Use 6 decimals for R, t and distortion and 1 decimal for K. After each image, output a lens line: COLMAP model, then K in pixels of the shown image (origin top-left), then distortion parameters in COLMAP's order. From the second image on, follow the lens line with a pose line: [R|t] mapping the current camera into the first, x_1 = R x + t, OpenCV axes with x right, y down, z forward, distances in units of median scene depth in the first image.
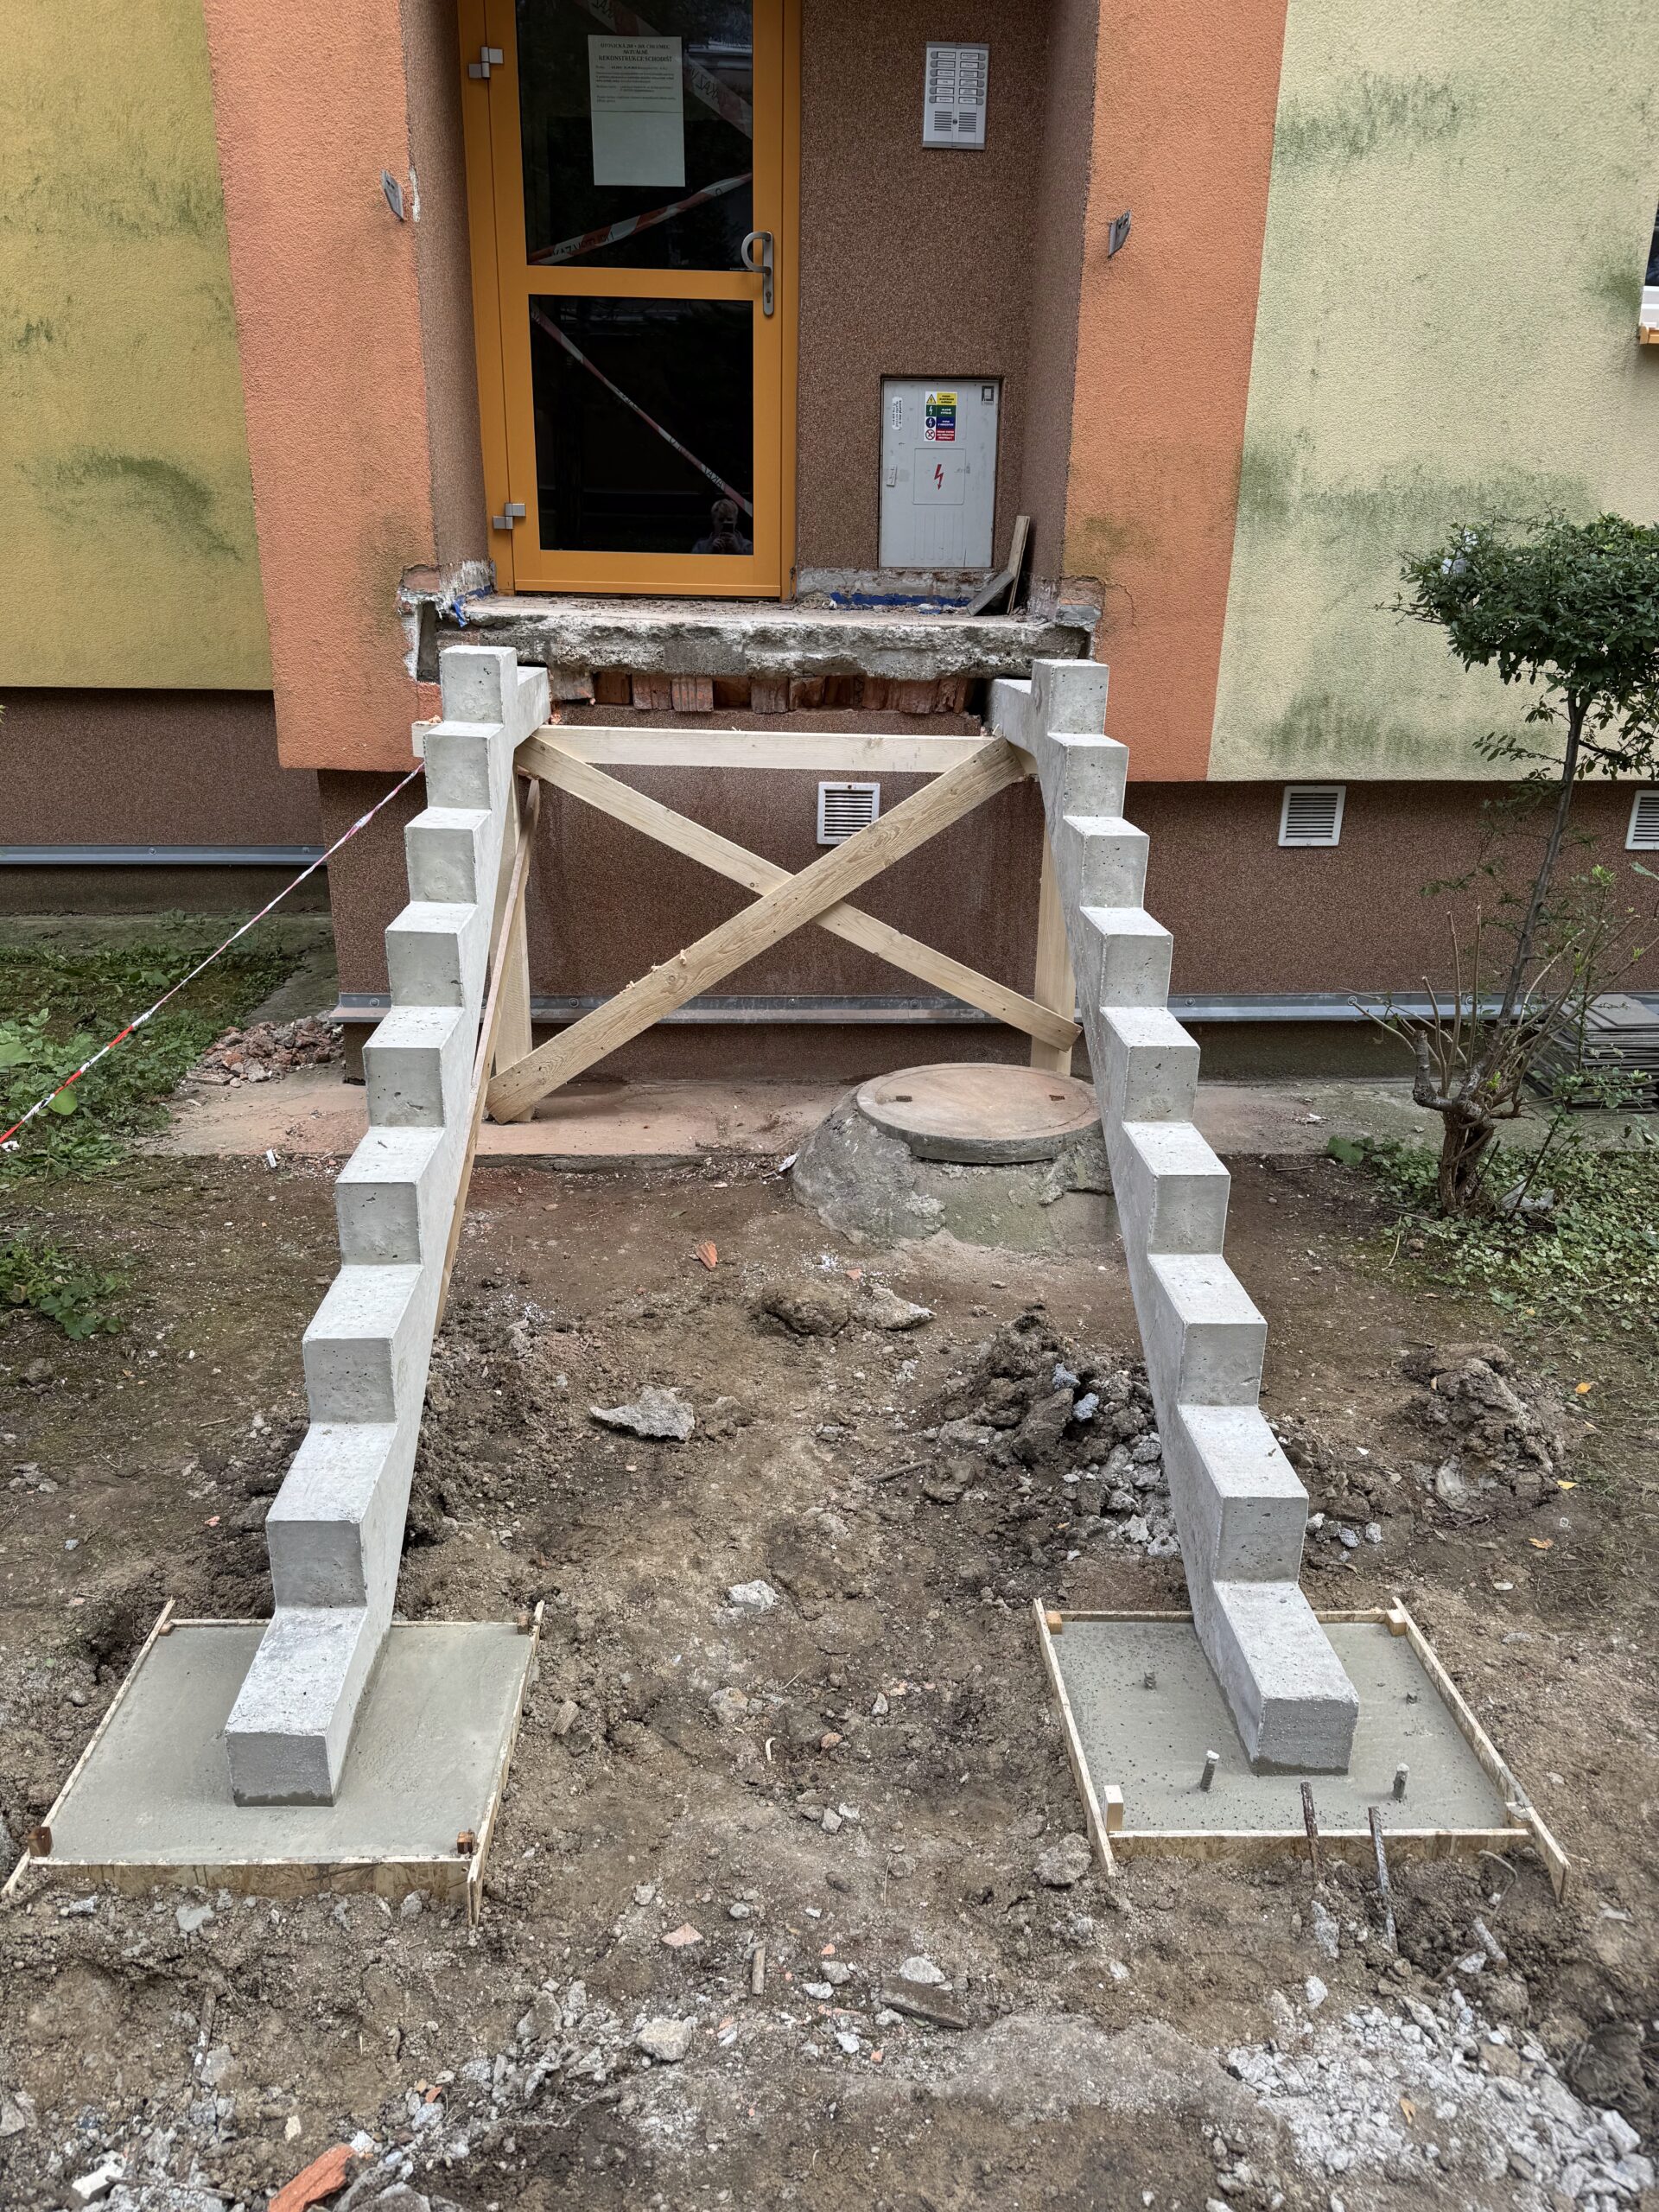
lens RADIAL K [[1593.5, 0, 839.8], [0, 1593.5, 1094.6], [0, 0, 1]] dist [0.020045, -0.025232]
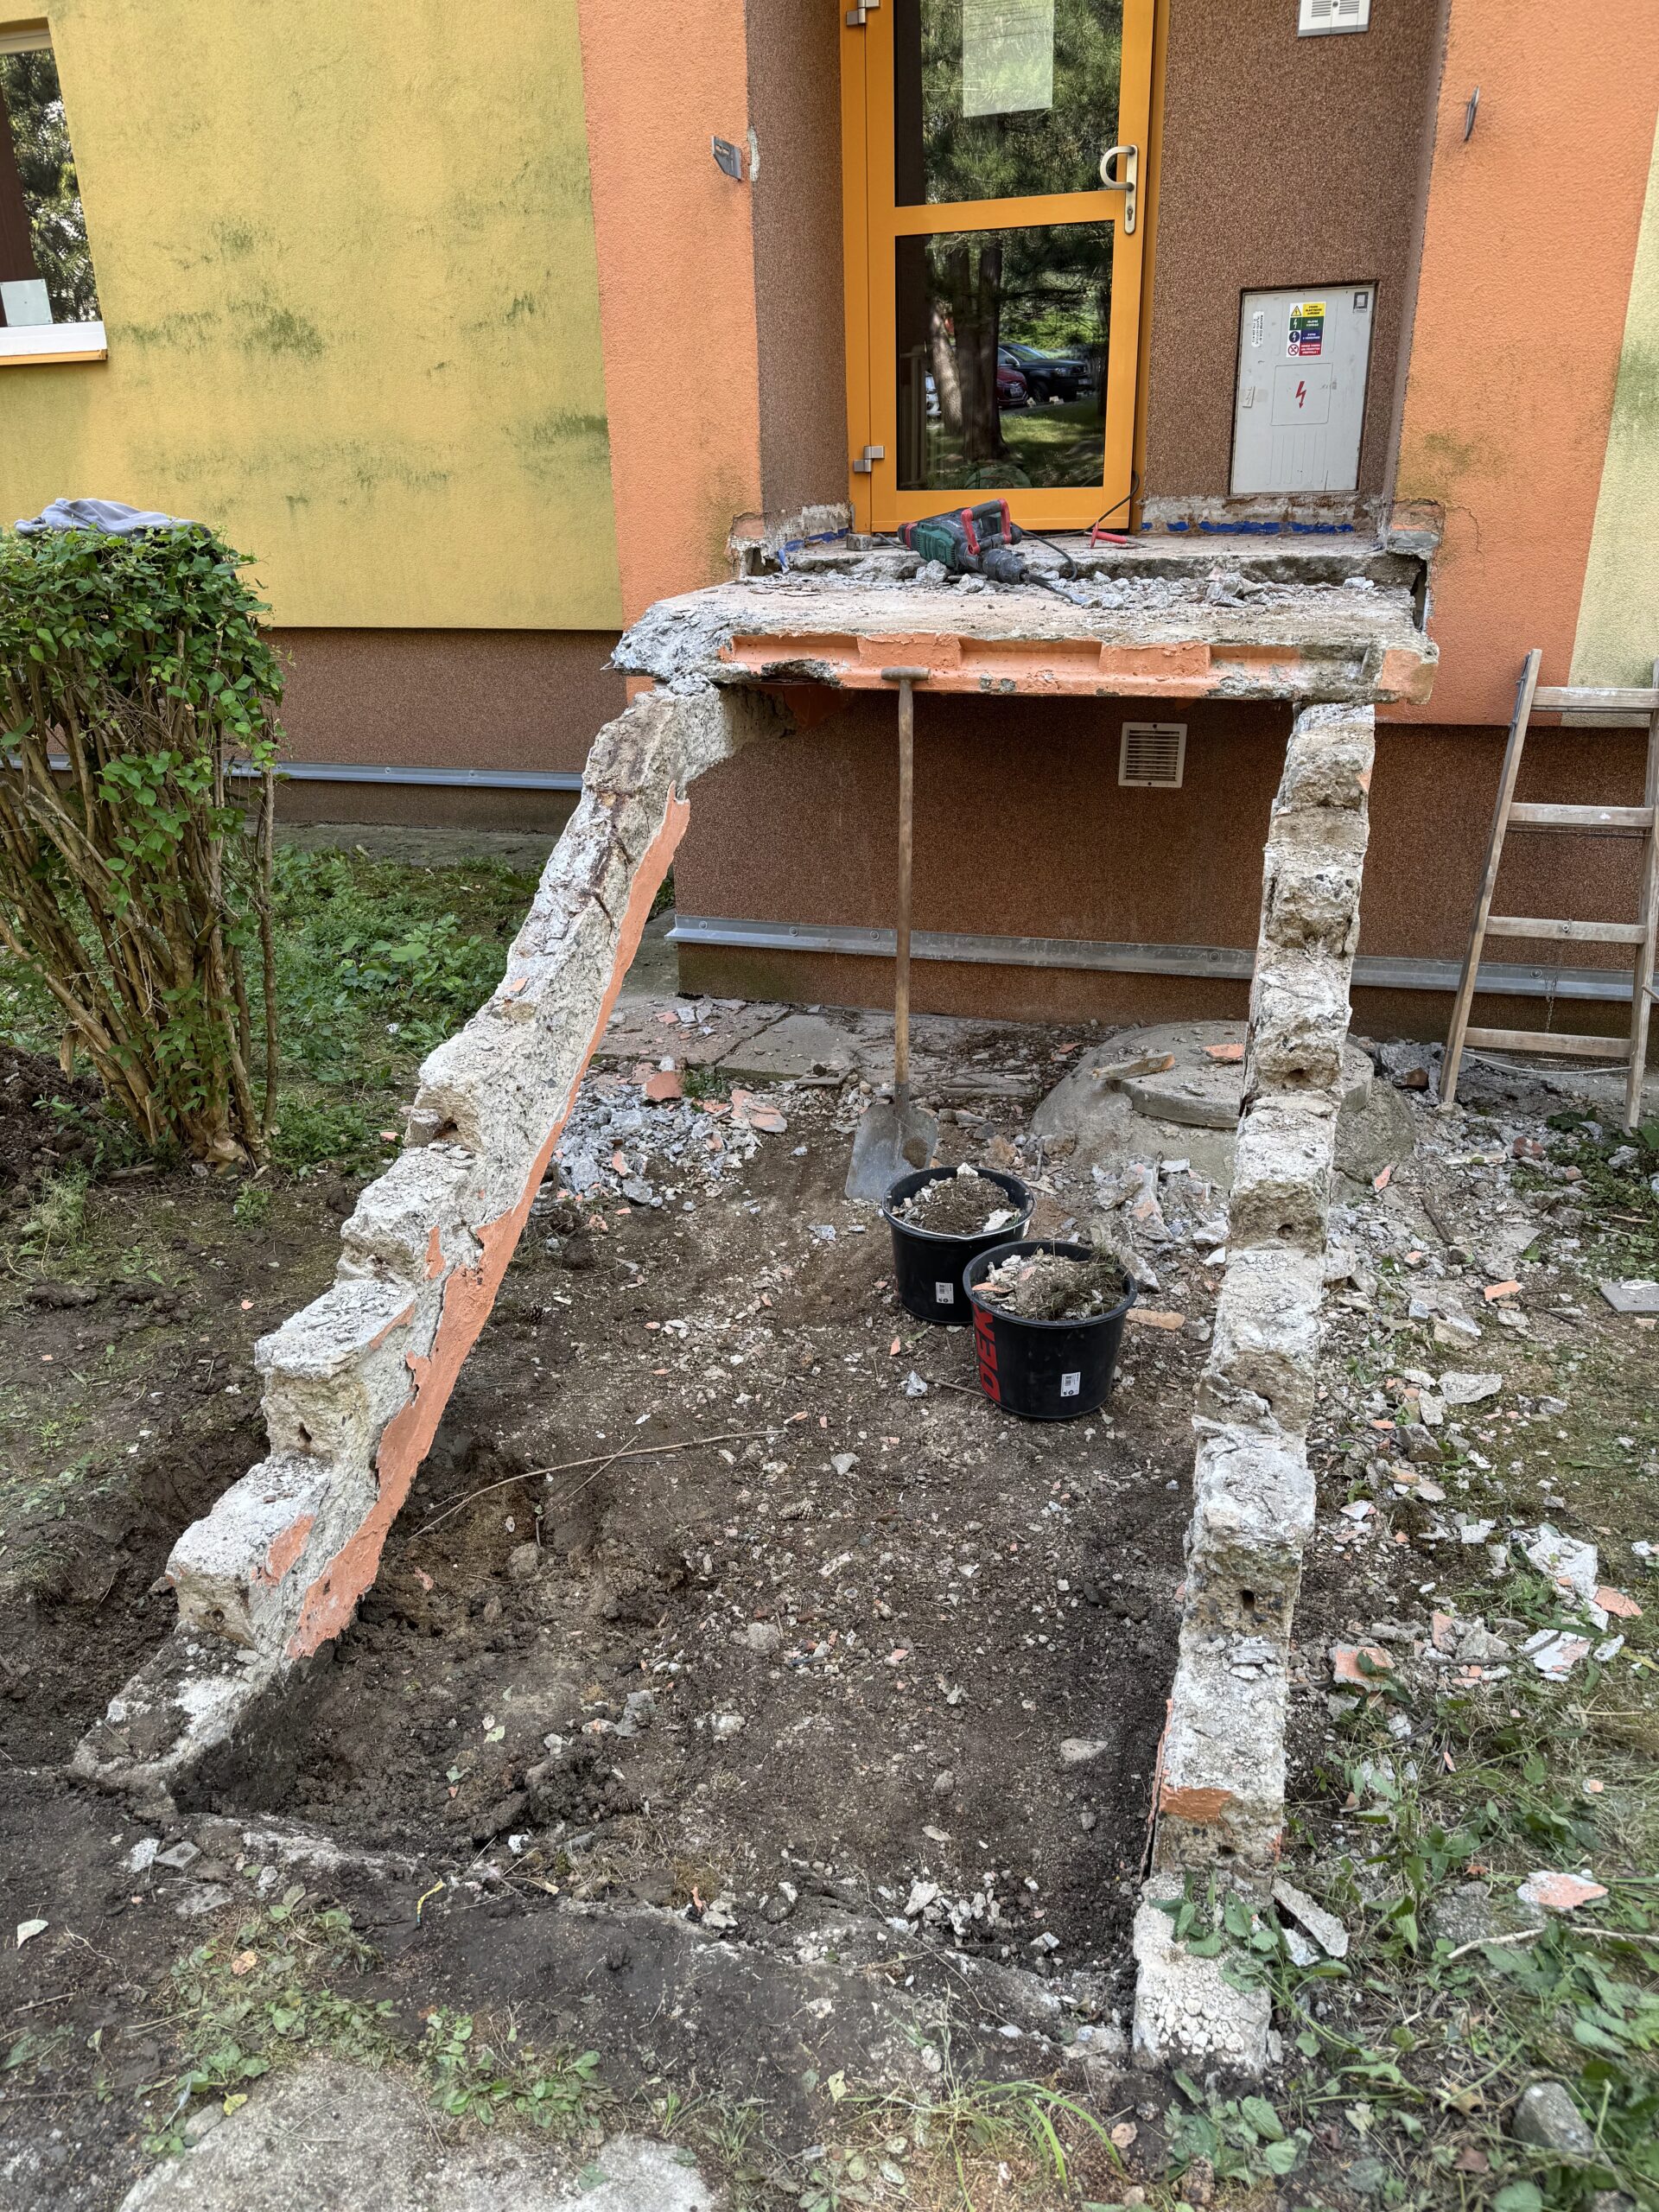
lens RADIAL K [[1593.5, 0, 806.9], [0, 1593.5, 1101.5], [0, 0, 1]] dist [0.020045, -0.025232]
pose [[0.934949, 0.093047, -0.342363, 0.153324], [-0.077238, 0.995232, 0.059556, -0.008316], [0.346273, -0.029238, 0.937678, 0.009401]]
